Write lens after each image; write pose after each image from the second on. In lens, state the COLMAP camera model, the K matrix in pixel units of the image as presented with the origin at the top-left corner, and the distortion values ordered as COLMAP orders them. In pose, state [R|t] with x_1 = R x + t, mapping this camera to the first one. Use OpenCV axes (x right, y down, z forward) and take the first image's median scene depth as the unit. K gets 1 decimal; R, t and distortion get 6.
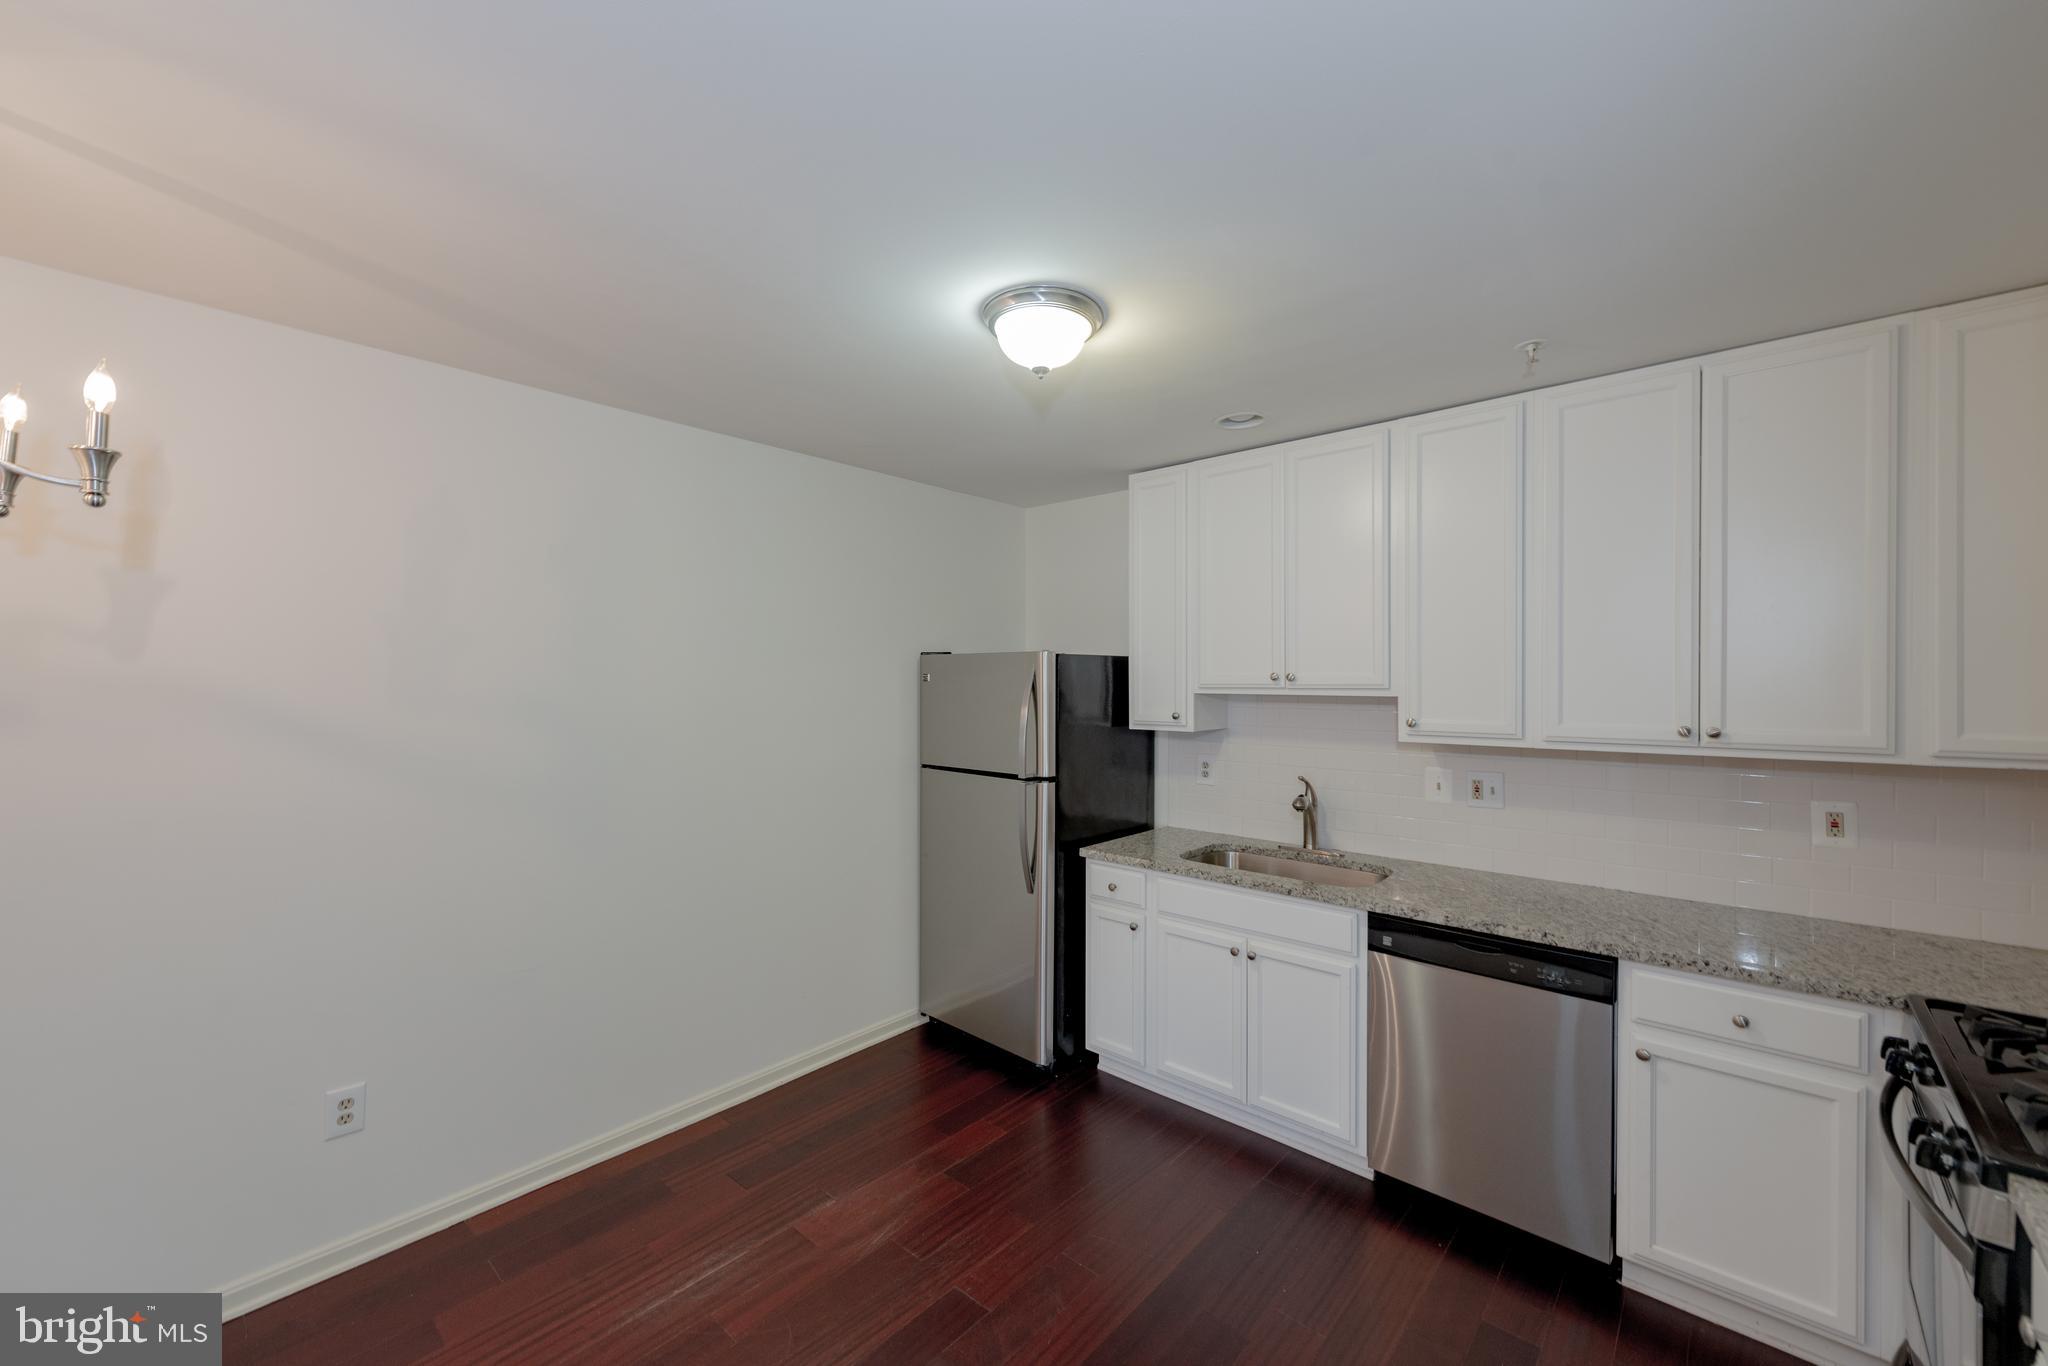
lens RADIAL K [[796.7, 0, 1032.2], [0, 796.7, 686.1], [0, 0, 1]] dist [0.014447, -0.004475]
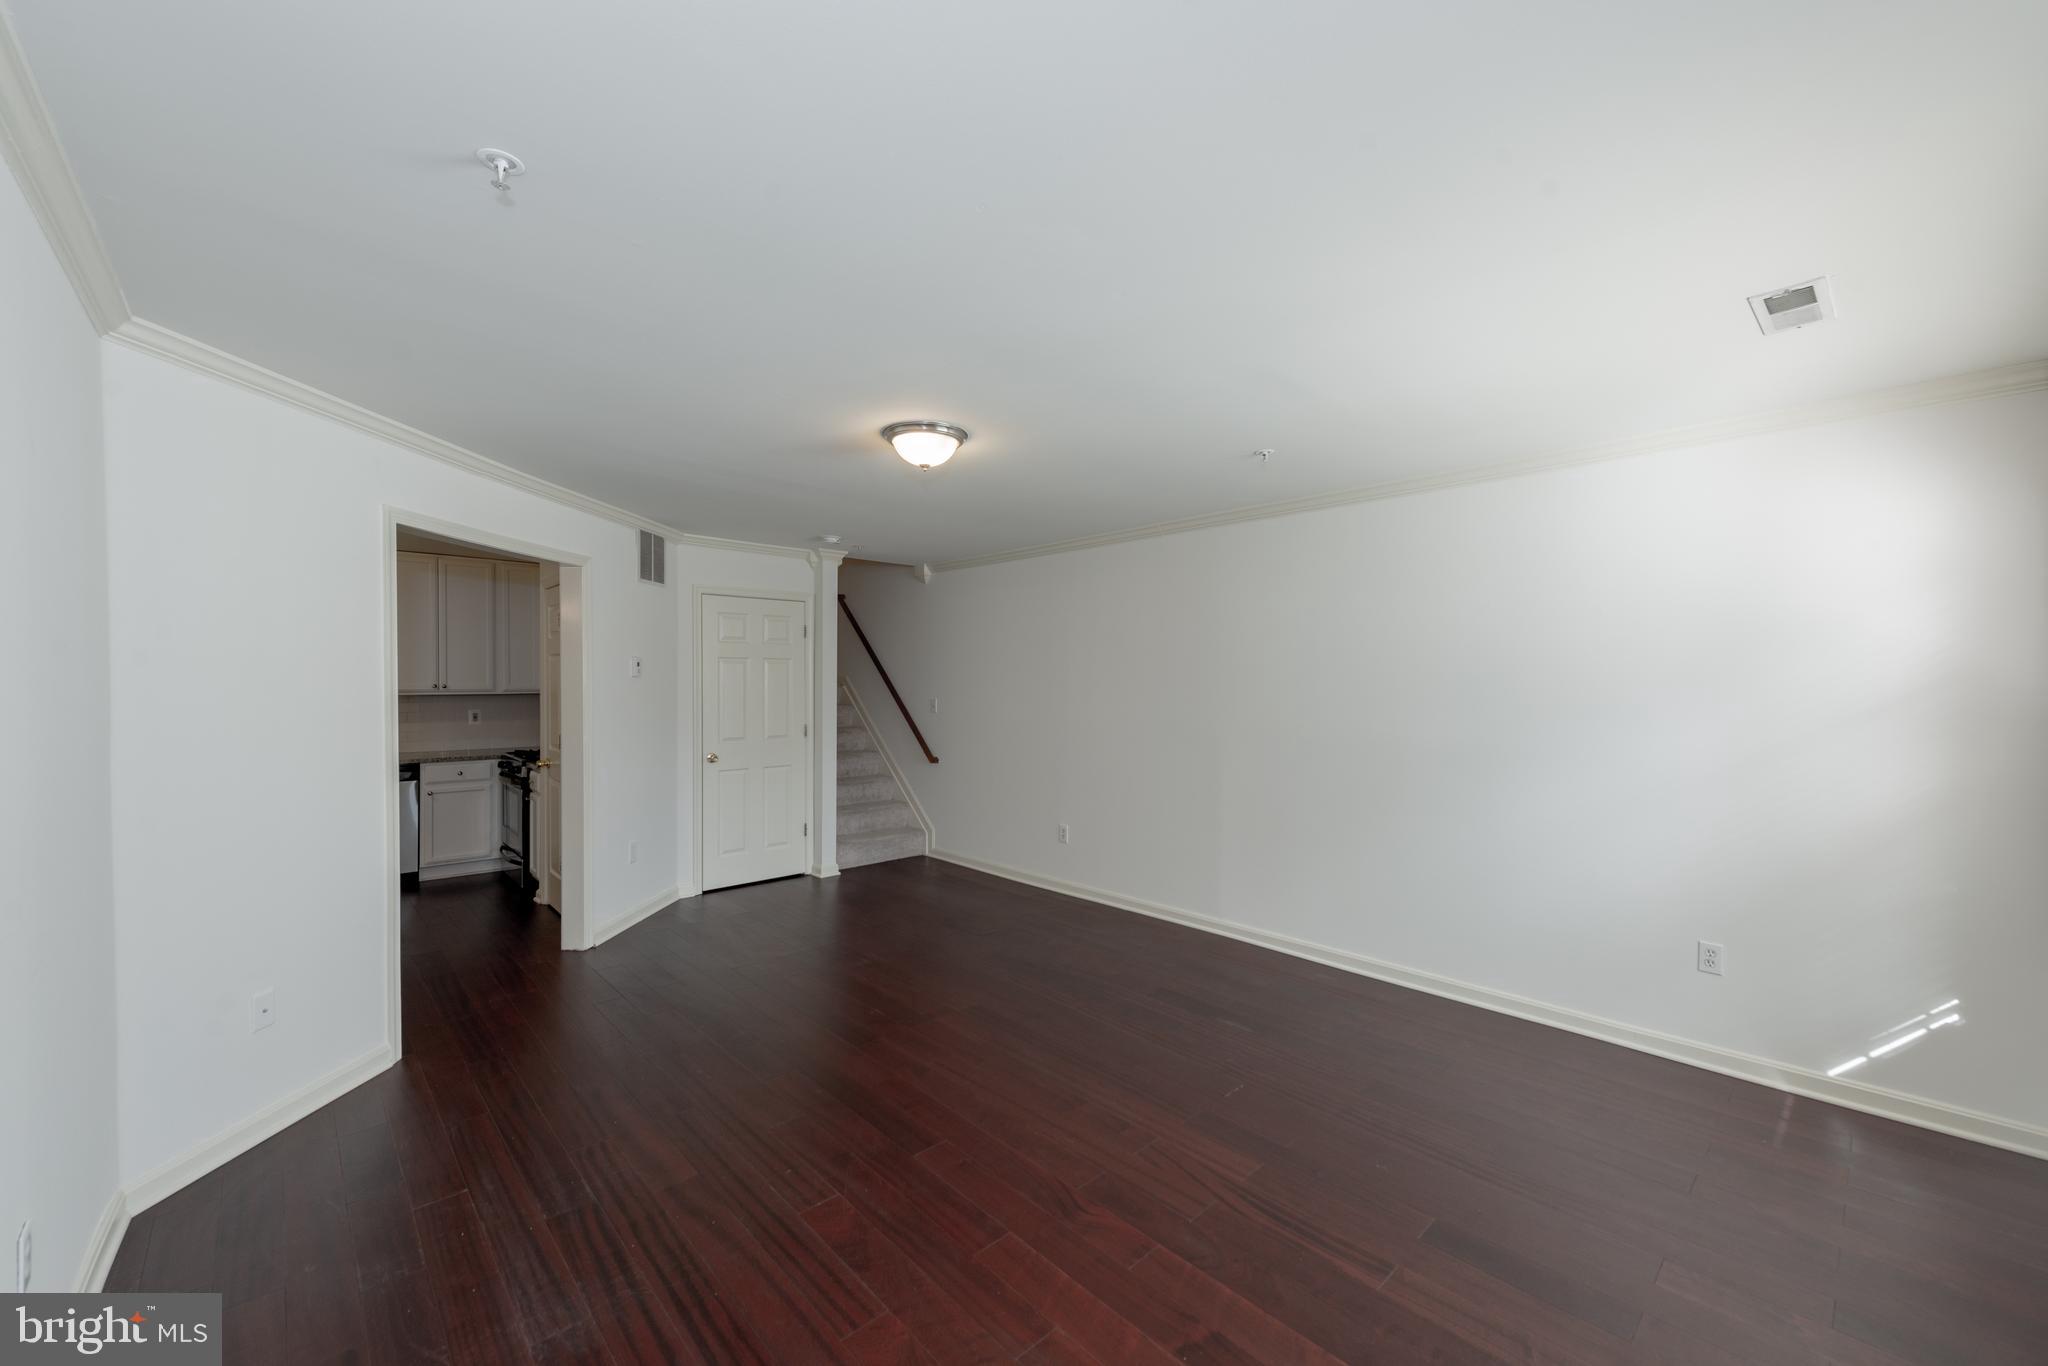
lens RADIAL K [[796.7, 0, 1032.2], [0, 796.7, 686.1], [0, 0, 1]] dist [0.014447, -0.004475]
pose [[0.098241, -0.005983, 0.995145, -1.492568], [0.002424, 0.999980, 0.005772, 0.037425], [-0.995160, 0.001845, 0.098254, -1.145840]]
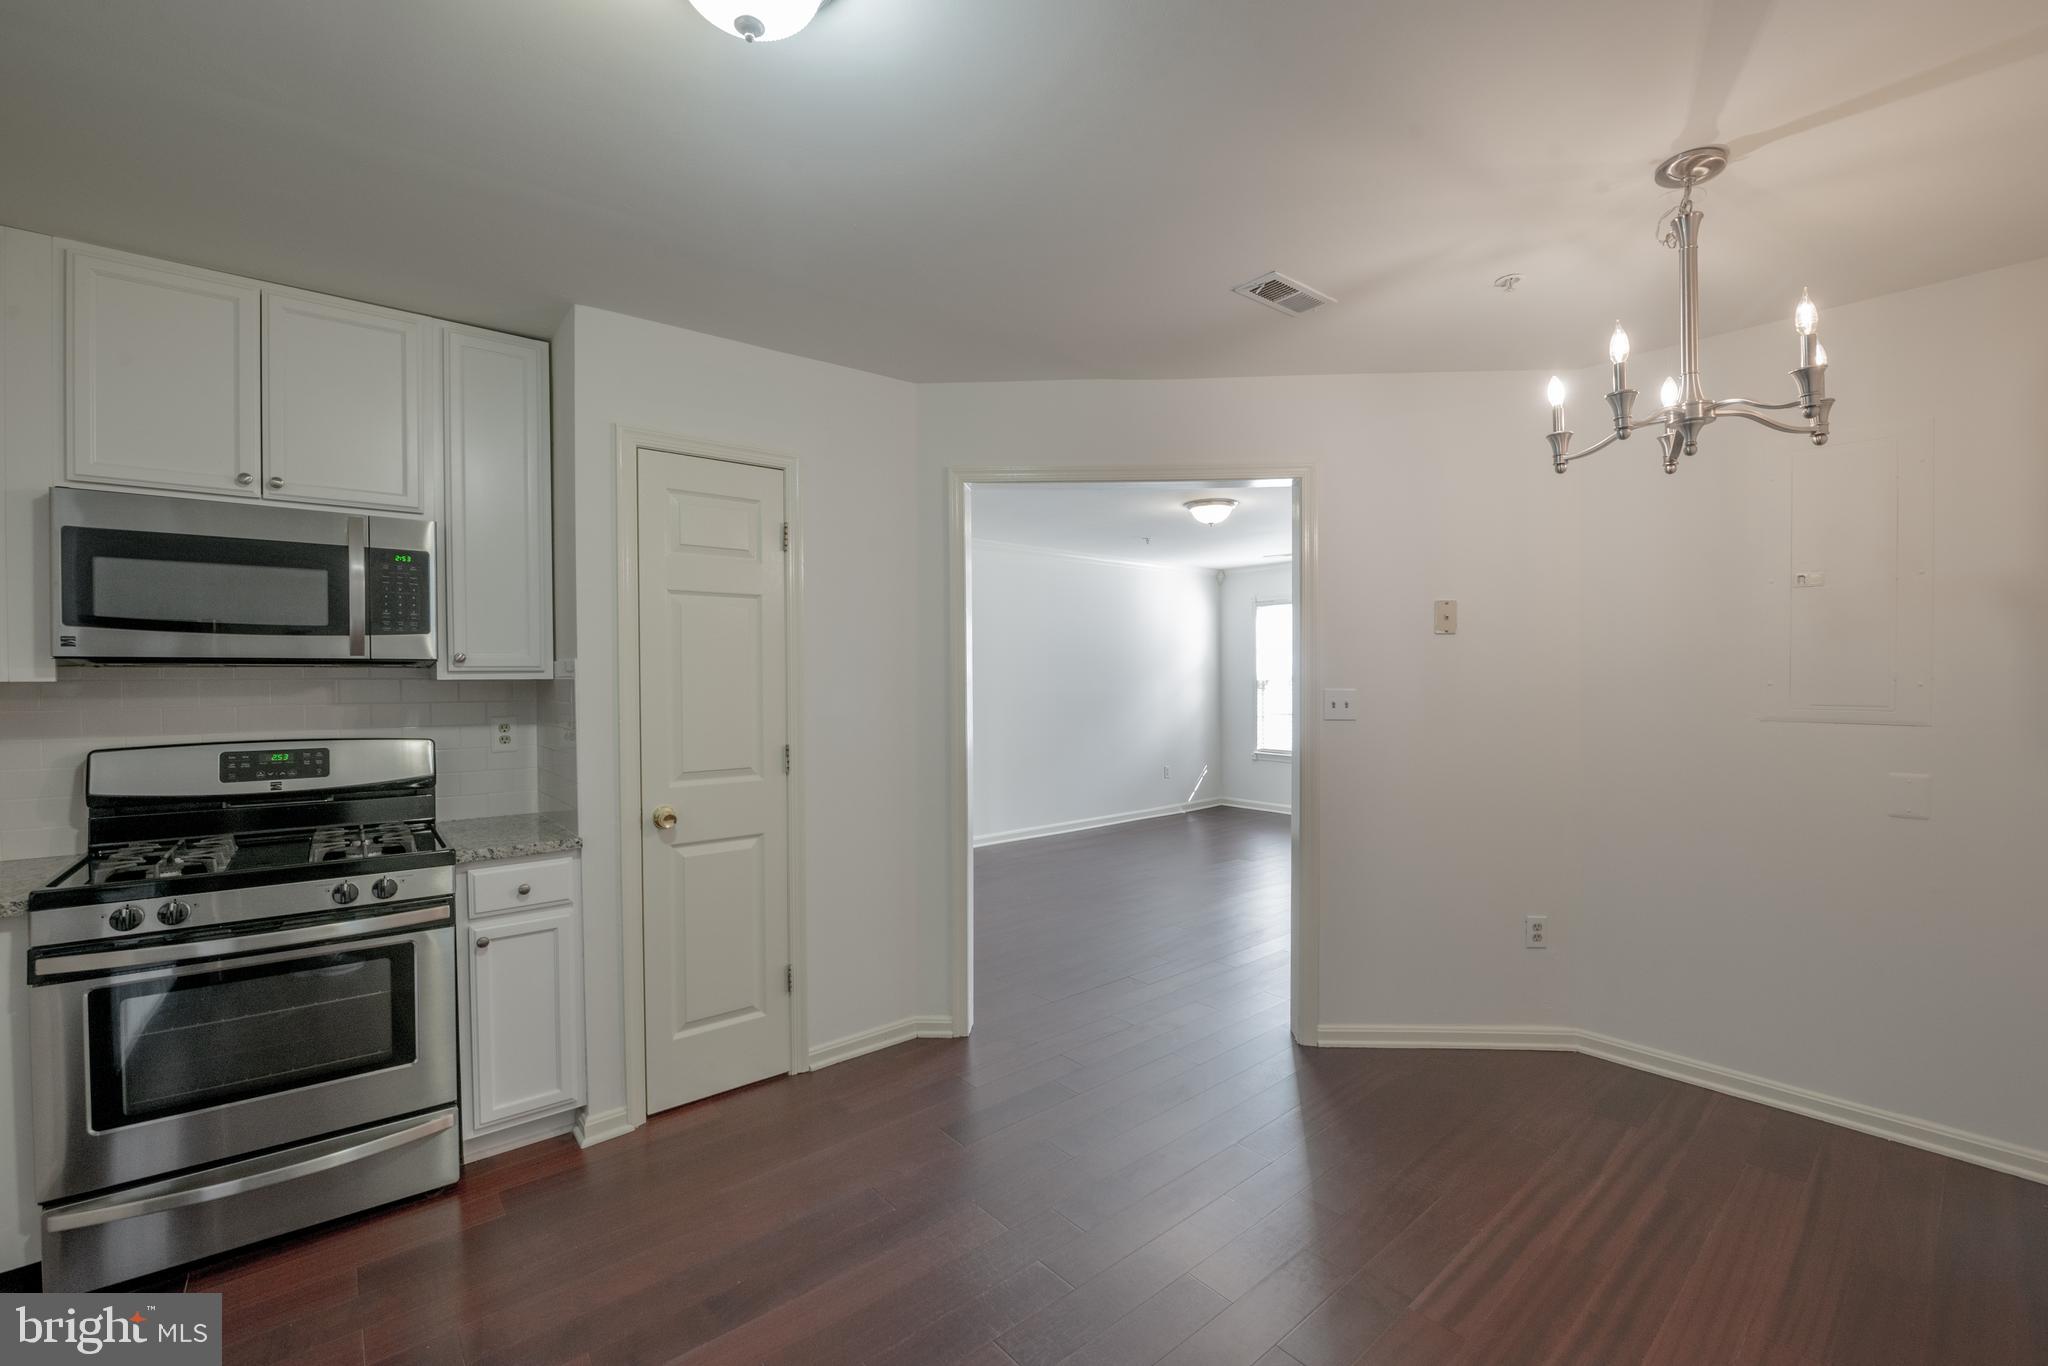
lens RADIAL K [[846.7, 0, 1020.0], [0, 846.7, 686.1], [0, 0, 1]] dist [-0.000474, -0.006149]
pose [[-0.987659, 0.001929, 0.156606, -0.204703], [0.004050, 0.999904, 0.013224, 0.068798], [-0.156566, 0.013695, -0.987573, 1.164663]]
